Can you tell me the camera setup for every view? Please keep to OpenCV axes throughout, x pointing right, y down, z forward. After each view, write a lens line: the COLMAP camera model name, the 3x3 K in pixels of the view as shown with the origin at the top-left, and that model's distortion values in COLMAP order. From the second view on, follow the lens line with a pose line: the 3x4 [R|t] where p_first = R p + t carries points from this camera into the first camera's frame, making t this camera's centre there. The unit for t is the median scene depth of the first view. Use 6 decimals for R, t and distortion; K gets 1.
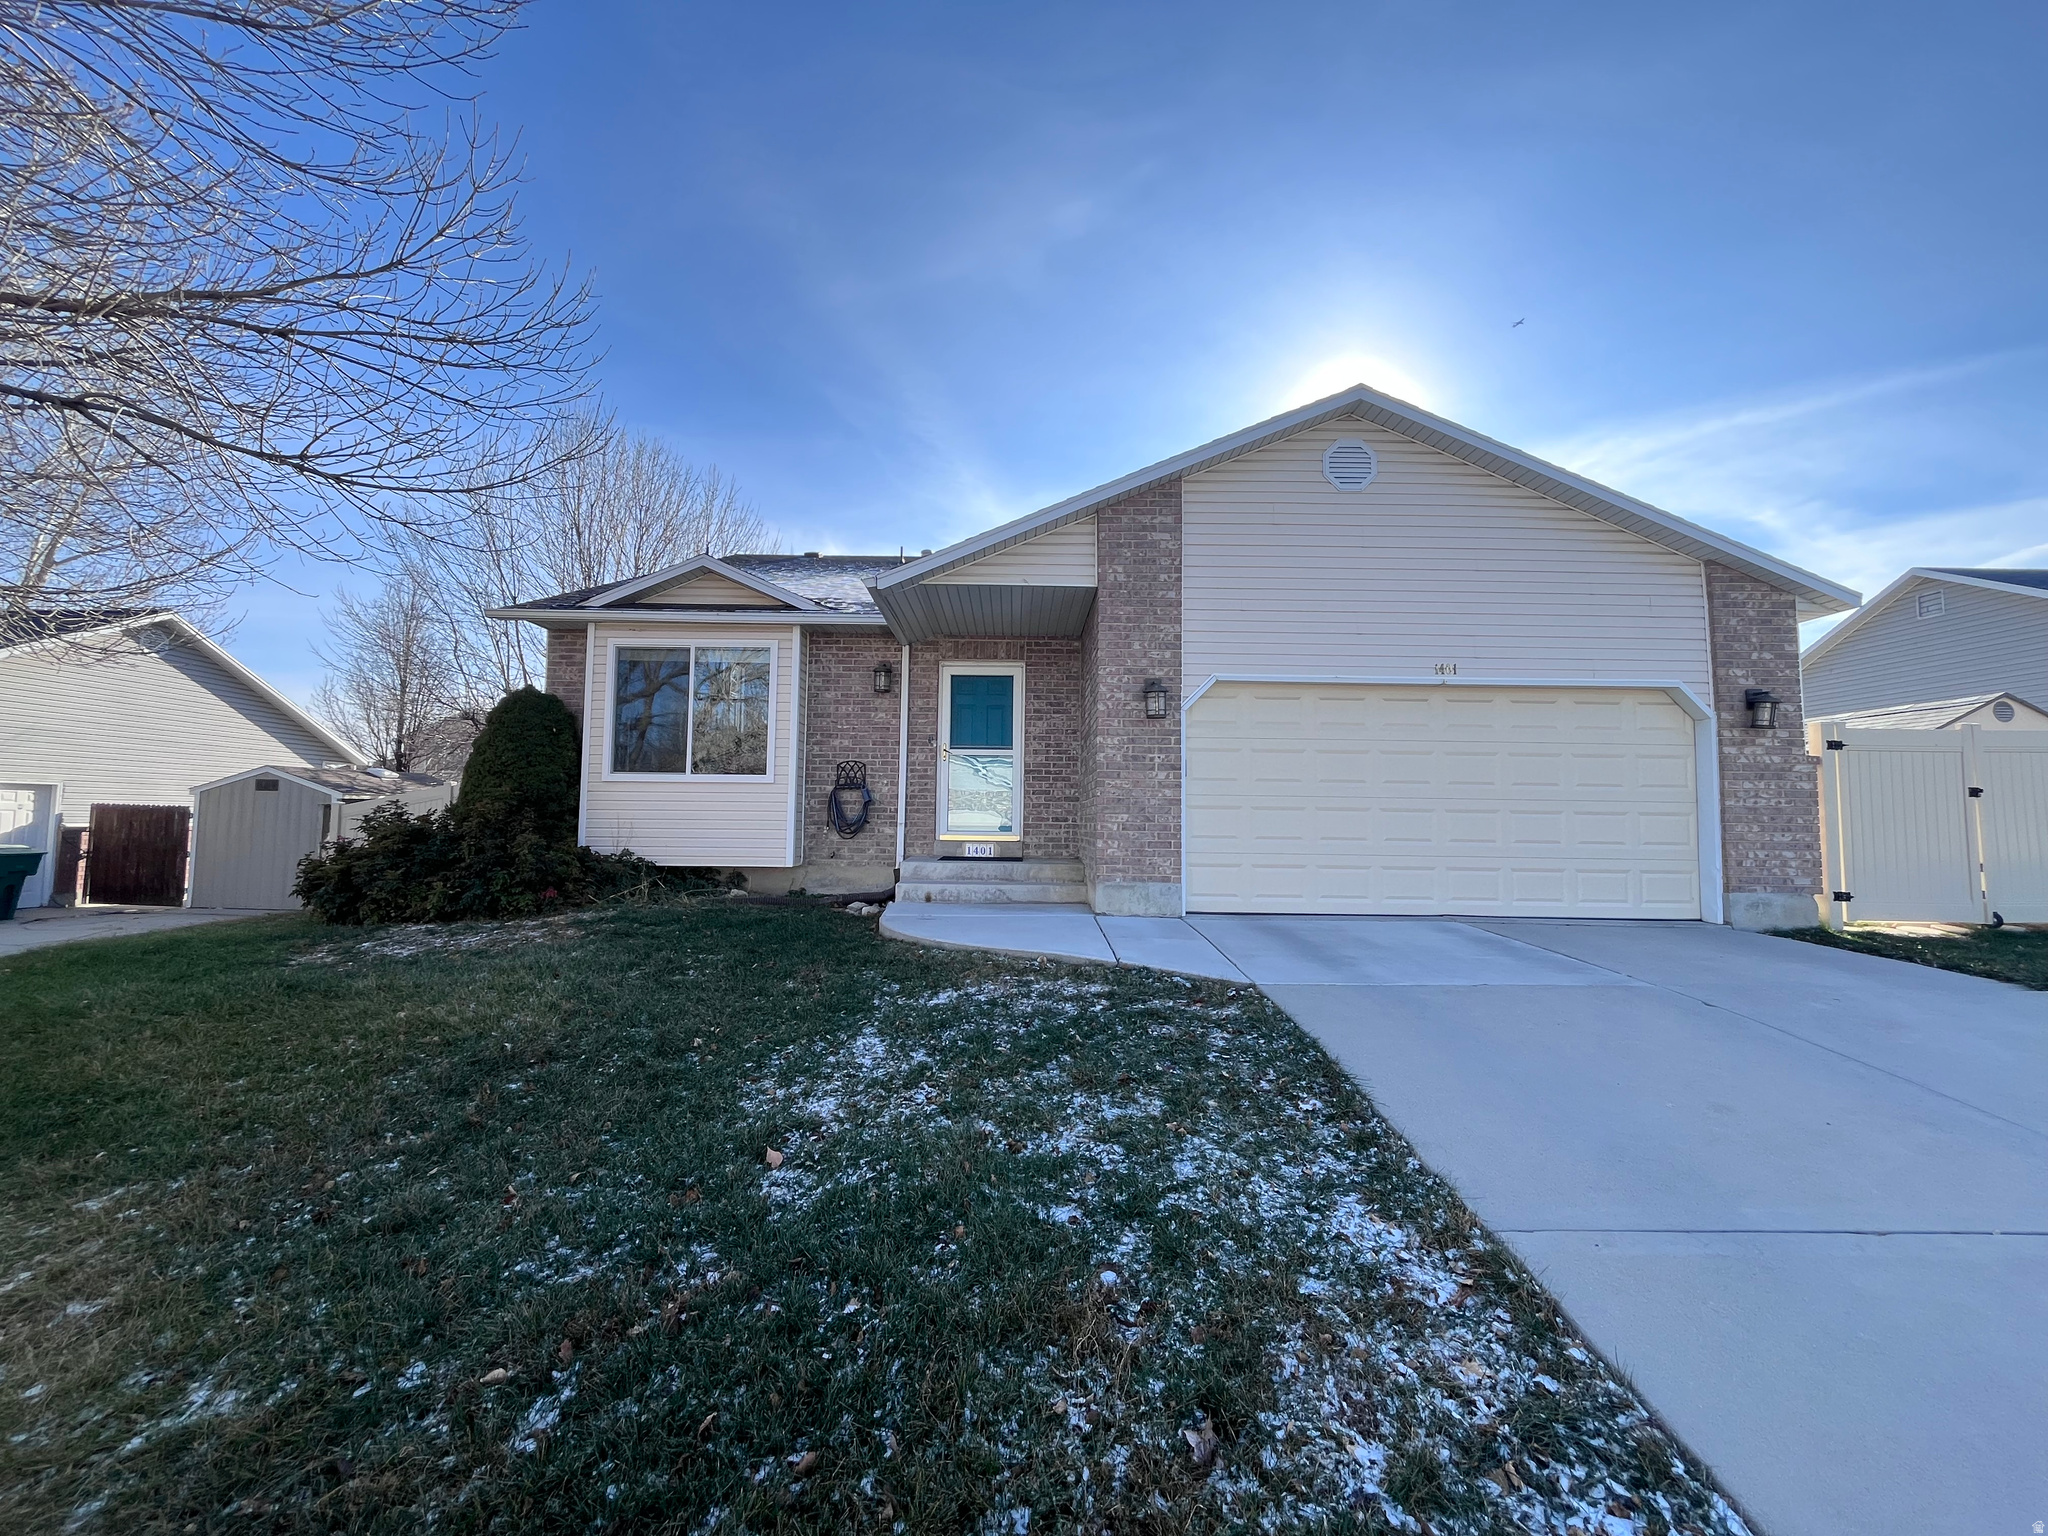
lens RADIAL K [[828.9, 0, 1024.0], [0, 828.9, 768.0], [0, 0, 1]] dist [-0.002043, -0.007083]
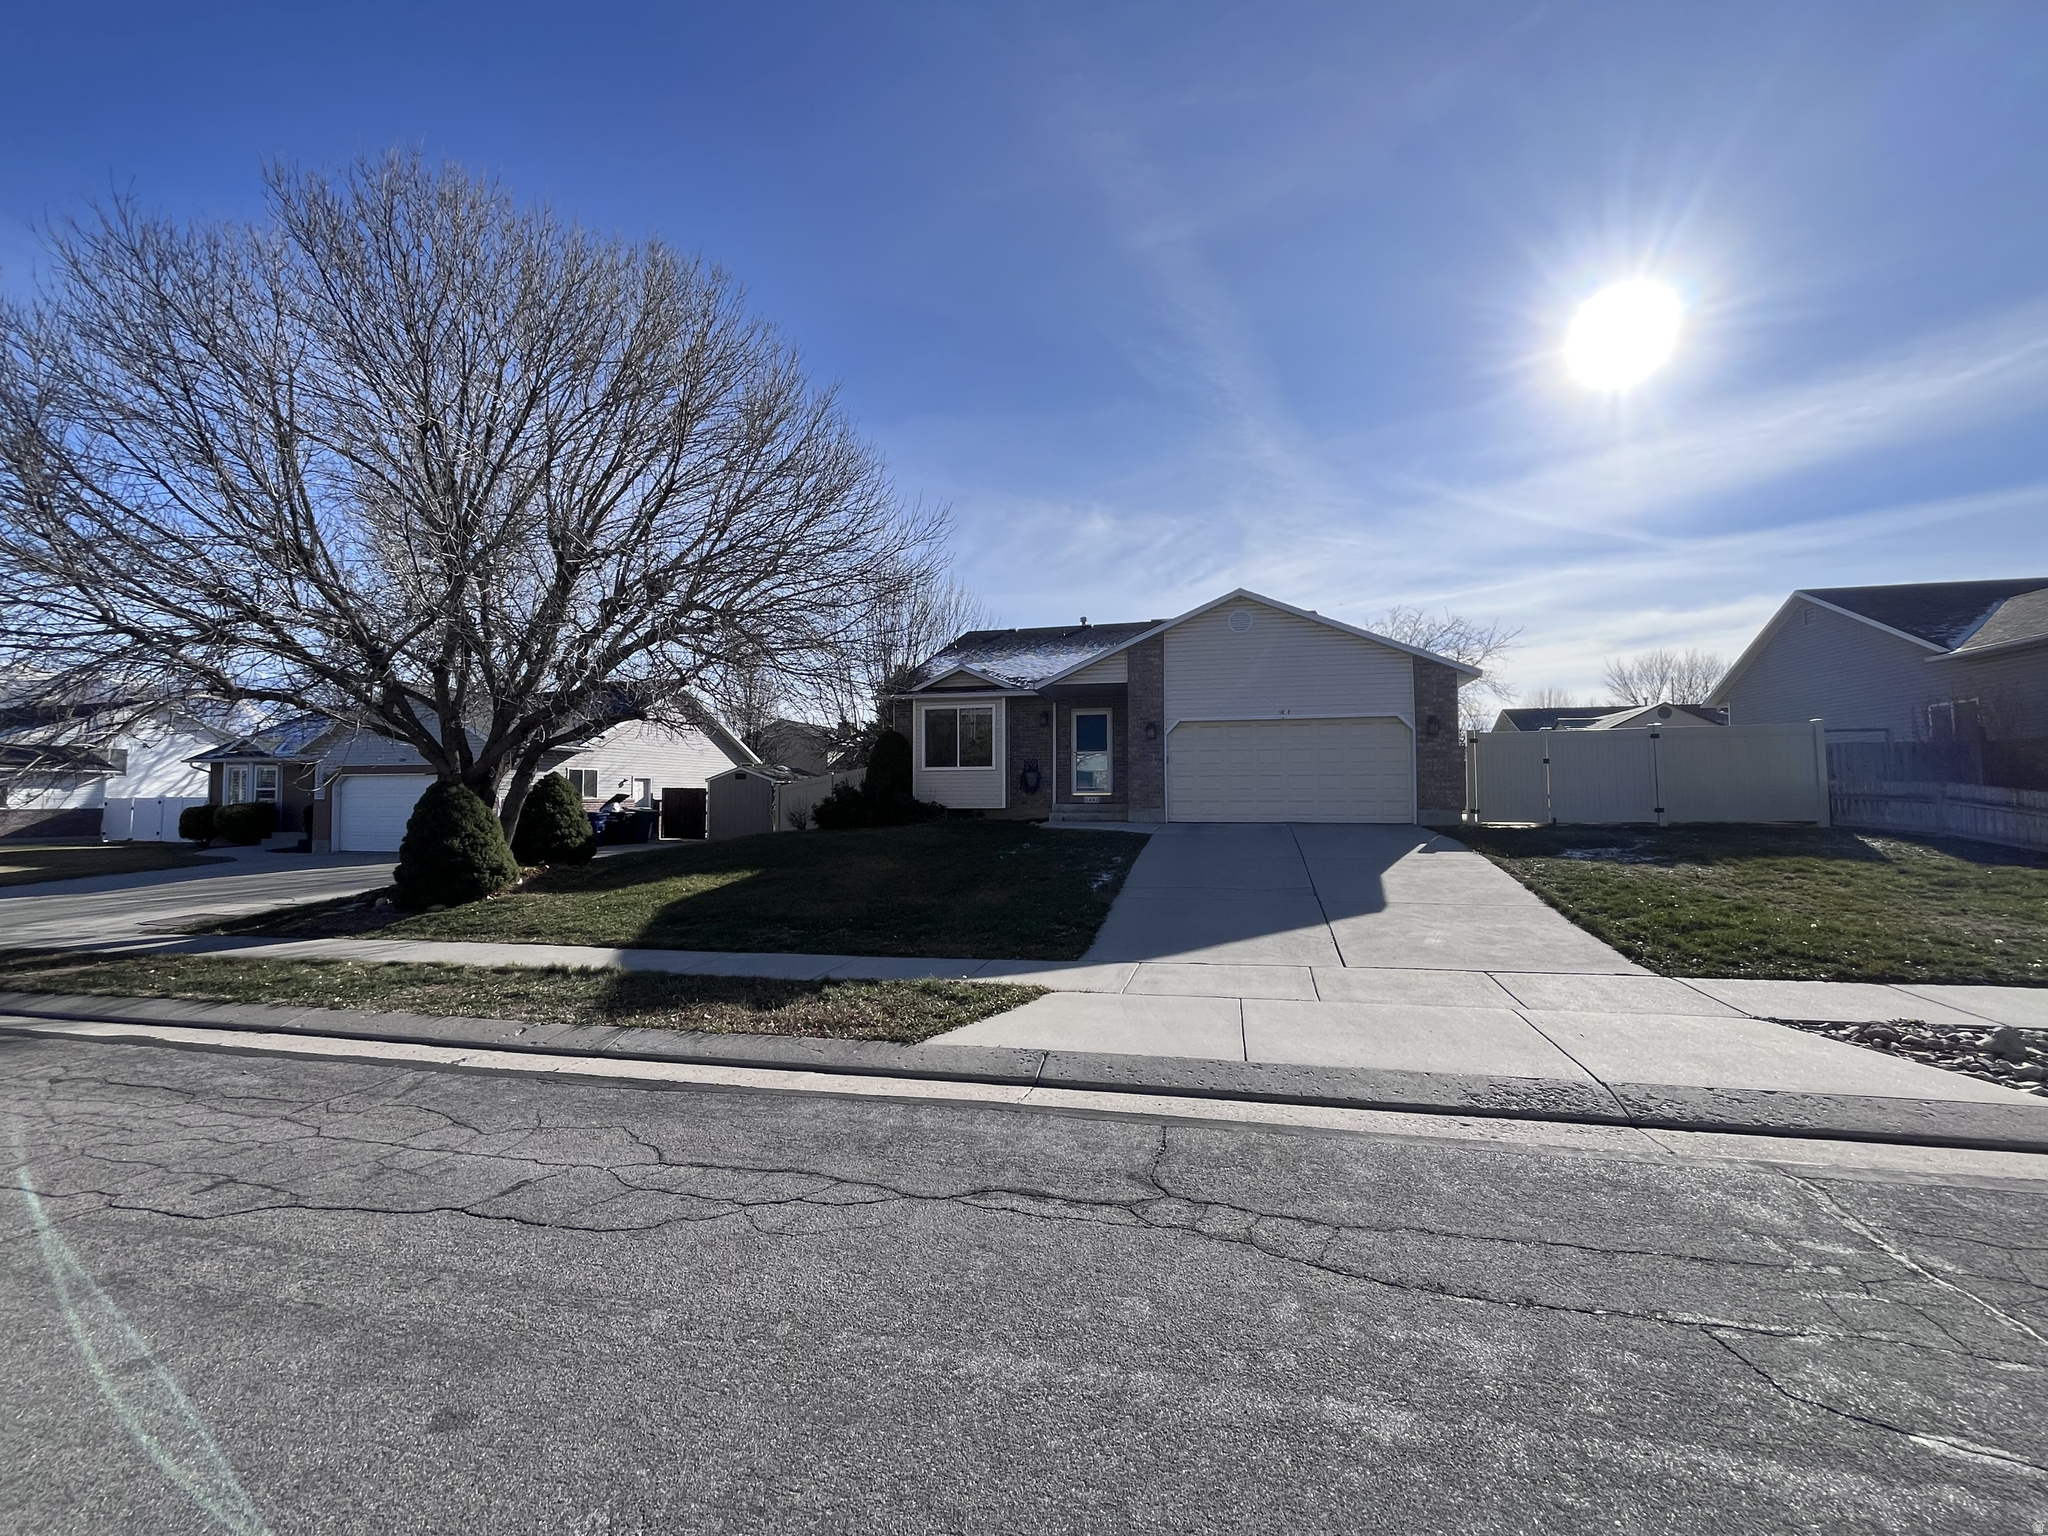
lens RADIAL K [[847.3, 0, 1024.0], [0, 847.3, 768.0], [0, 0, 1]] dist [-0.043655, 0.000023]
pose [[0.967305, -0.024492, -0.252432, 0.397331], [0.030904, 0.999292, 0.021467, -0.038718], [0.251728, -0.028566, 0.967376, -1.360640]]
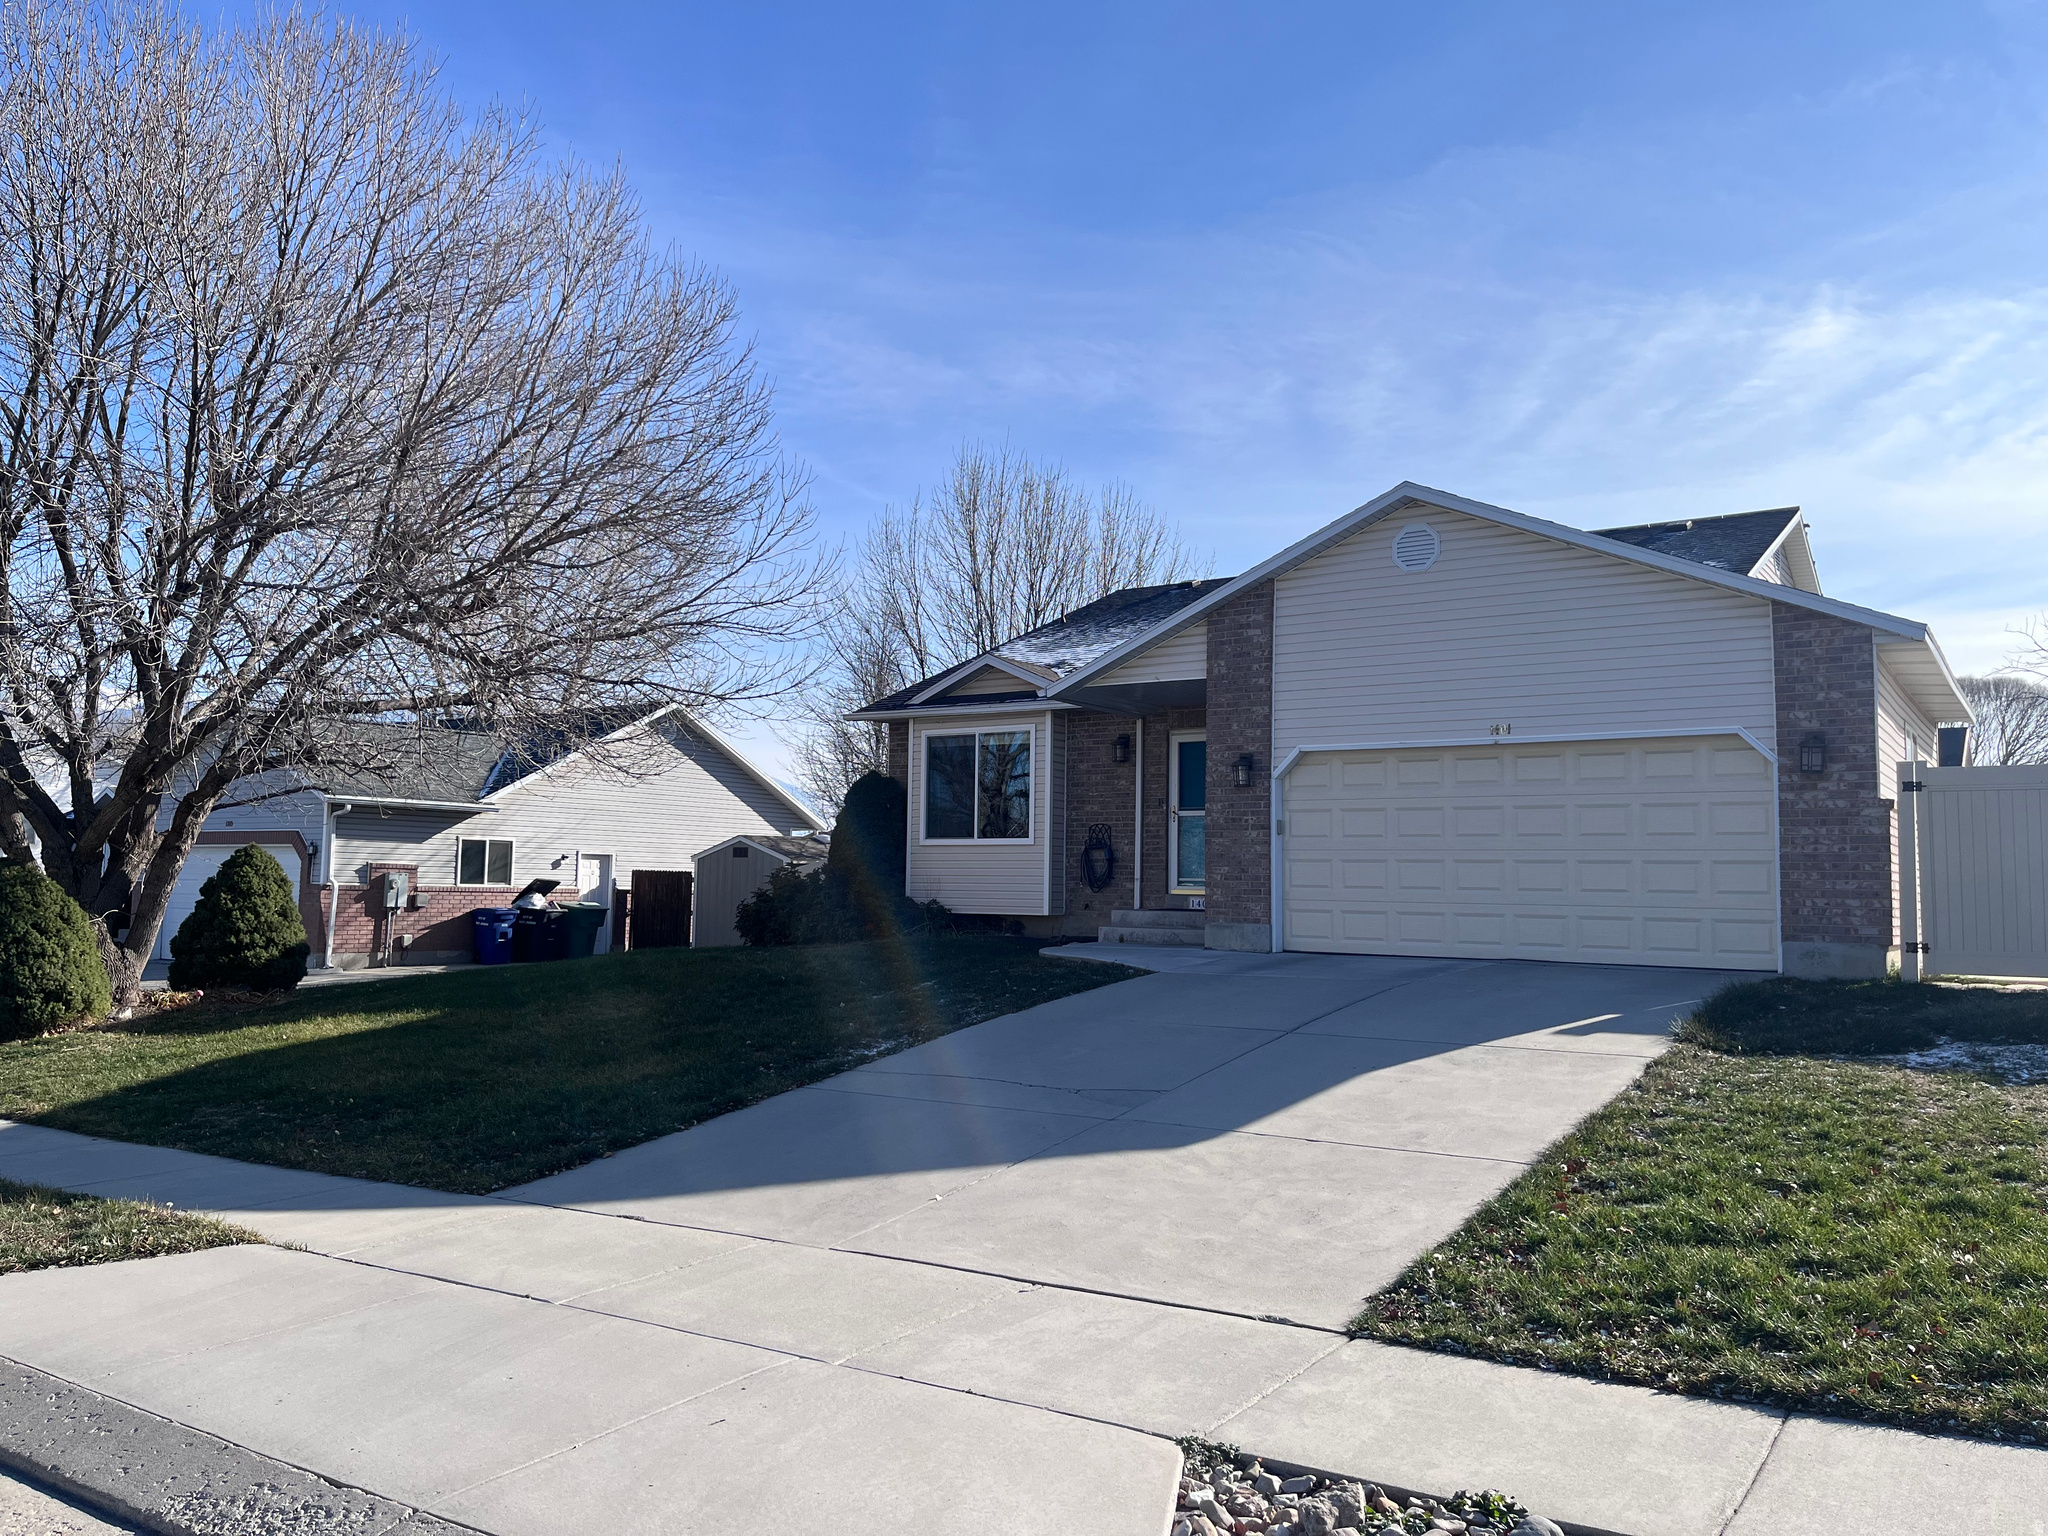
lens RADIAL K [[1554.0, 0, 1024.0], [0, 1554.0, 768.0], [0, 0, 1]] dist [-0.000146, -0.006851]
pose [[0.824666, -0.045063, -0.563822, 1.125526], [0.031592, 0.998935, -0.033631, -0.020716], [0.564737, 0.009922, 0.825211, -1.007817]]
